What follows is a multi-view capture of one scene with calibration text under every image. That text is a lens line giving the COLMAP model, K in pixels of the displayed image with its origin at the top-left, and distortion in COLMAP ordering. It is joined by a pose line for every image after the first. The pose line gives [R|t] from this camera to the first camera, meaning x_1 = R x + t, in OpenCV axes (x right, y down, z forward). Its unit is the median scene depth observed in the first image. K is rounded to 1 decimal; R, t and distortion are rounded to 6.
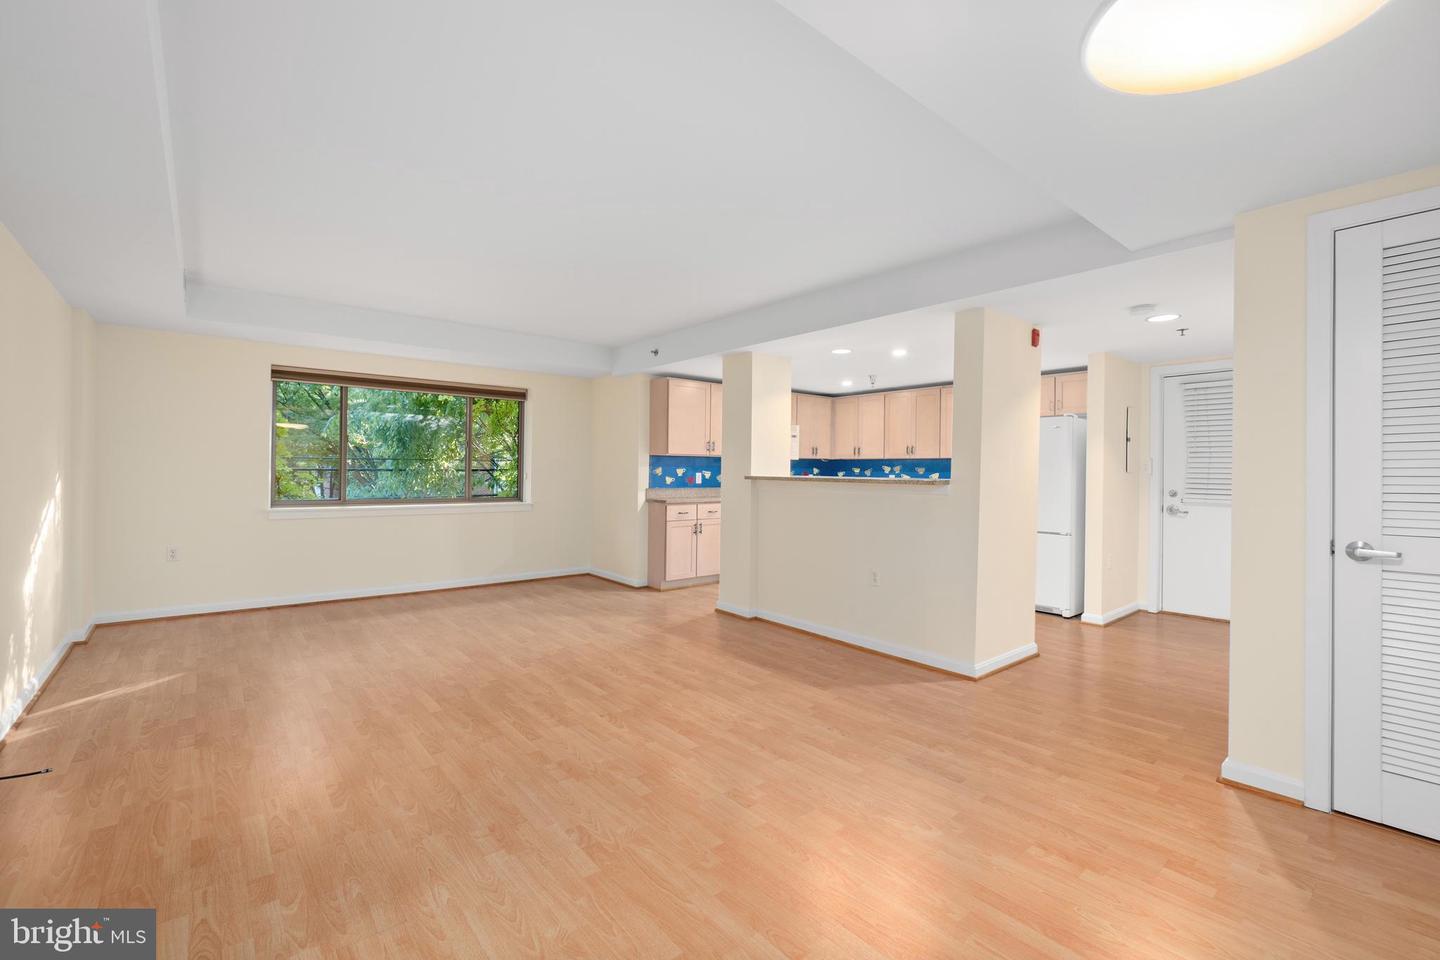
lens RADIAL K [[612.3, 0, 711.2], [0, 612.3, 471.9], [0, 0, 1]] dist [-0.004409, -0.000329]
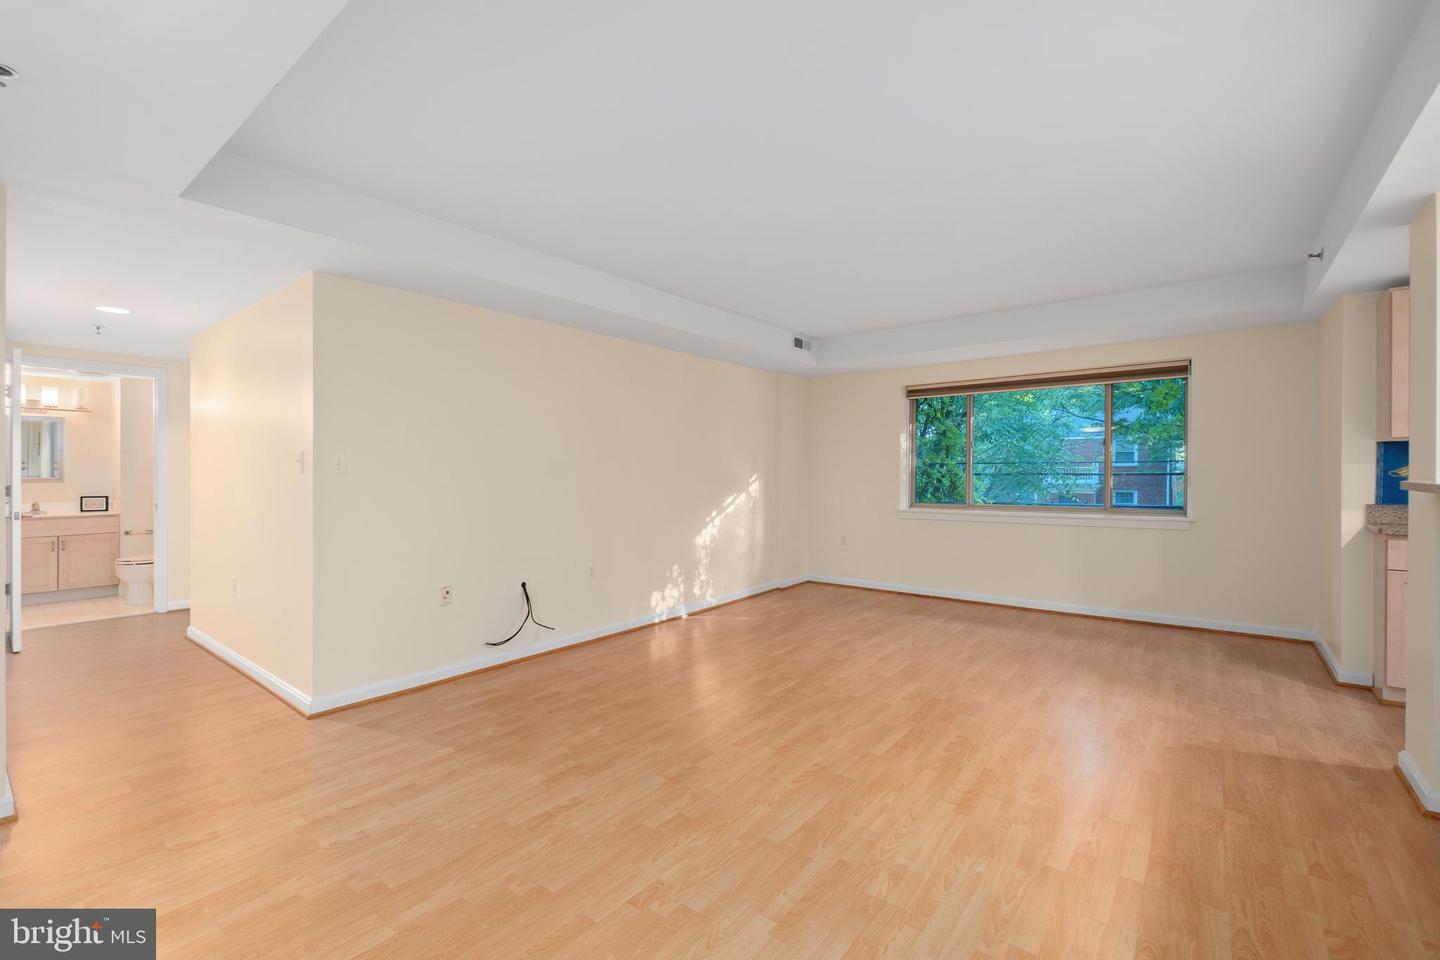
lens RADIAL K [[620.3, 0, 718.9], [0, 620.3, 464.9], [0, 0, 1]] dist [0.001260, 0.000349]
pose [[0.215037, -0.023686, -0.976319, 0.384939], [0.005652, 0.999719, -0.023009, 0.001981], [0.976590, -0.000571, 0.215110, 0.412384]]
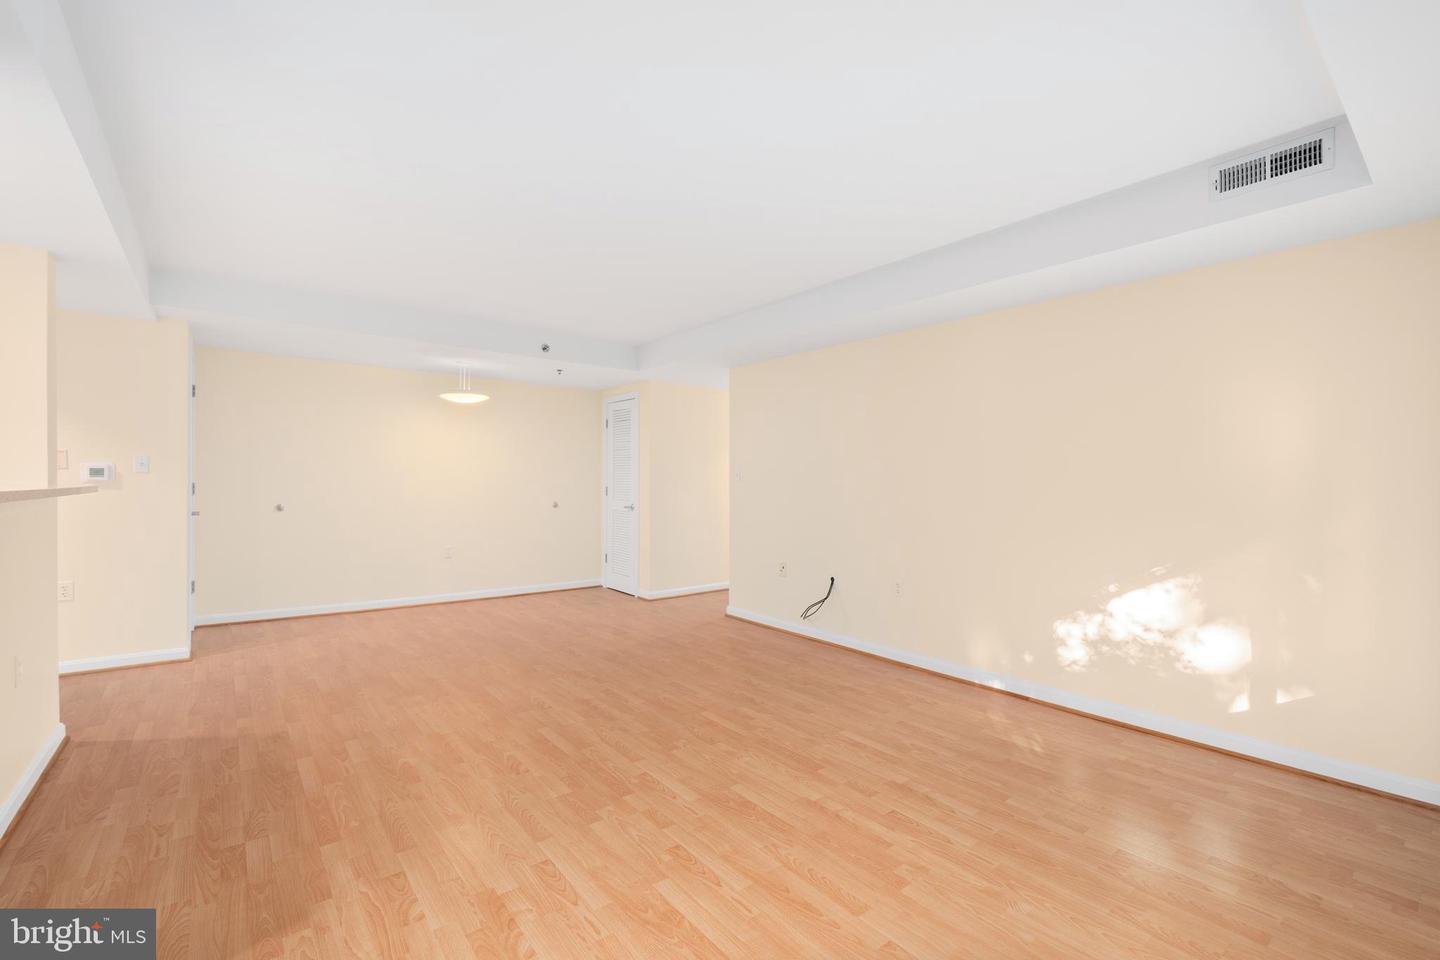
lens RADIAL K [[620.5, 0, 720.0], [0, 620.5, 480.0], [0, 0, 1]] dist [-0.008352, 0.000571]
pose [[-0.999706, -0.023460, 0.006147, -0.288968], [-0.023469, 0.999724, -0.001332, -0.007775], [-0.006114, -0.001476, -0.999980, 1.267914]]
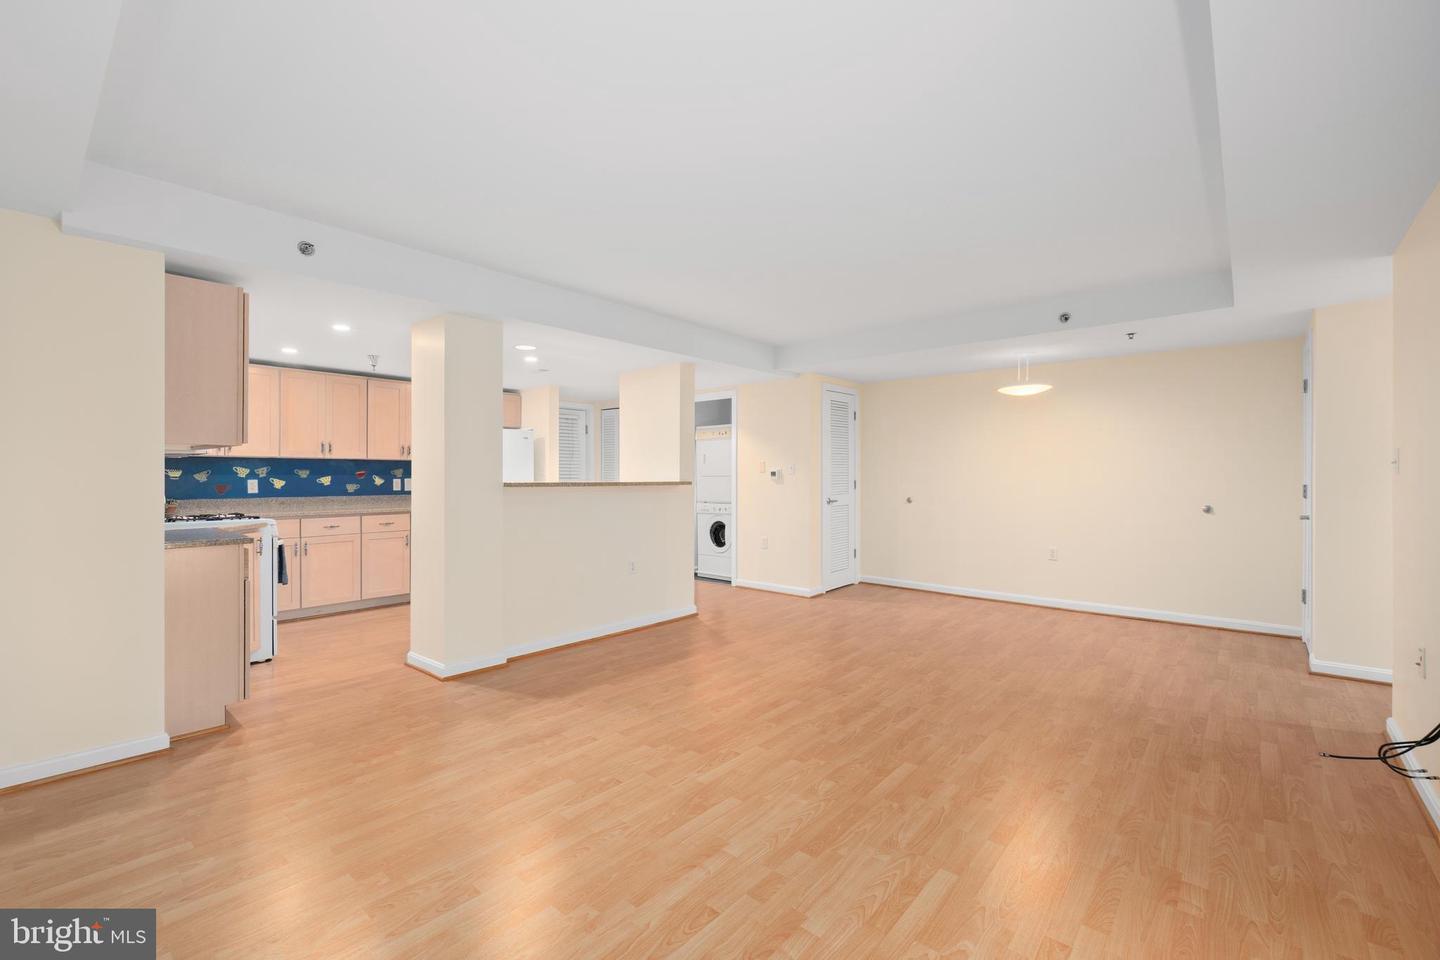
lens RADIAL K [[623.6, 0, 712.3], [0, 623.6, 460.7], [0, 0, 1]] dist [-0.000977, 0.000646]
pose [[-0.166167, 0.011930, 0.986025, -0.768204], [-0.000489, 0.999926, -0.012181, -0.011603], [-0.986098, -0.002507, -0.166149, 0.863327]]
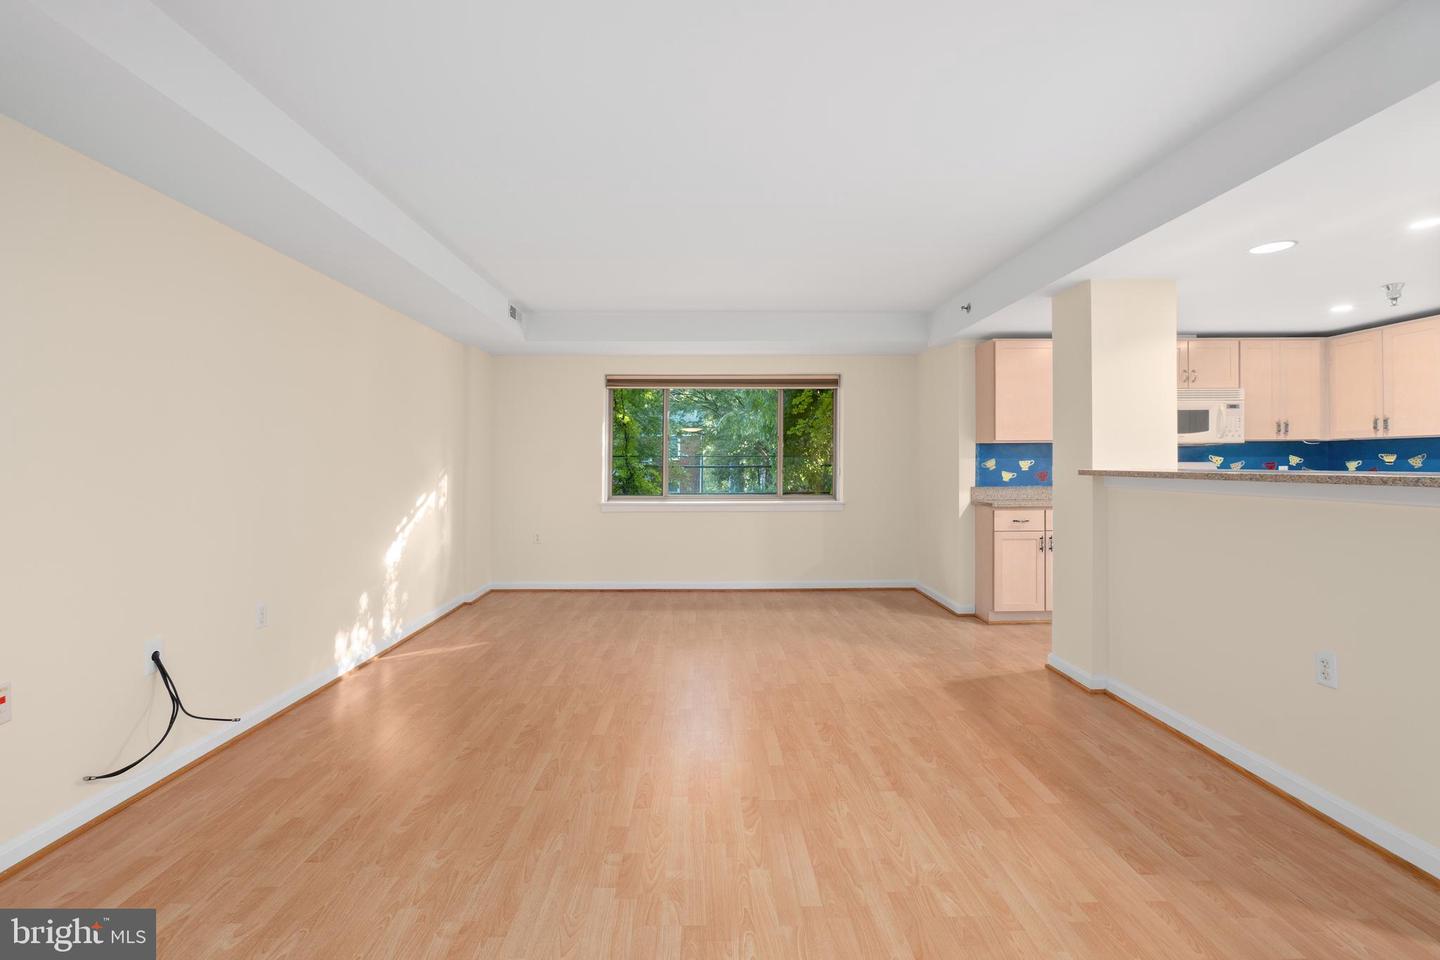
lens RADIAL K [[622.4, 0, 714.2], [0, 622.4, 456.6], [0, 0, 1]] dist [-0.004677, 0.000101]
pose [[0.783626, -0.020482, -0.620895, 0.159862], [0.010451, 0.999750, -0.019789, 0.001335], [0.621144, 0.009018, 0.783644, 0.233746]]
